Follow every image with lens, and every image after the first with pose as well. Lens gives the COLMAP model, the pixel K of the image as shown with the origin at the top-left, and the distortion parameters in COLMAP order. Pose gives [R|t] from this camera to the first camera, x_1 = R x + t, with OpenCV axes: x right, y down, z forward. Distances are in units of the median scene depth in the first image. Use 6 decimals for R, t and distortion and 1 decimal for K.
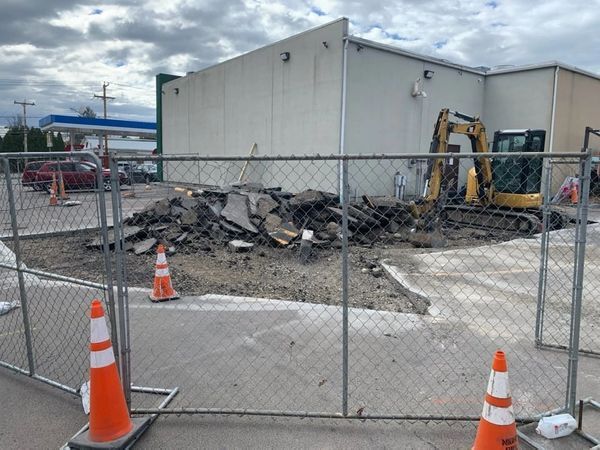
lens RADIAL K [[468.0, 0, 300.0], [0, 468.0, 225.0], [0, 0, 1]] dist [0.001232, 0.000742]
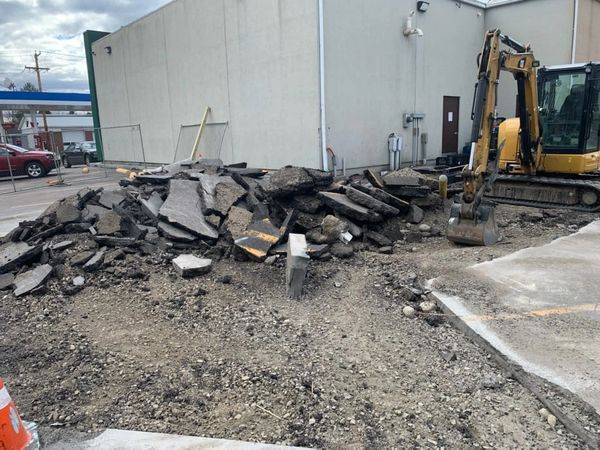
lens RADIAL K [[468.0, 0, 300.0], [0, 468.0, 225.0], [0, 0, 1]] dist [0.001232, 0.000742]
pose [[0.995115, -0.071387, 0.068185, -0.017623], [0.066489, 0.995216, 0.071581, -0.040431], [-0.072969, -0.066698, 0.995101, 0.326087]]
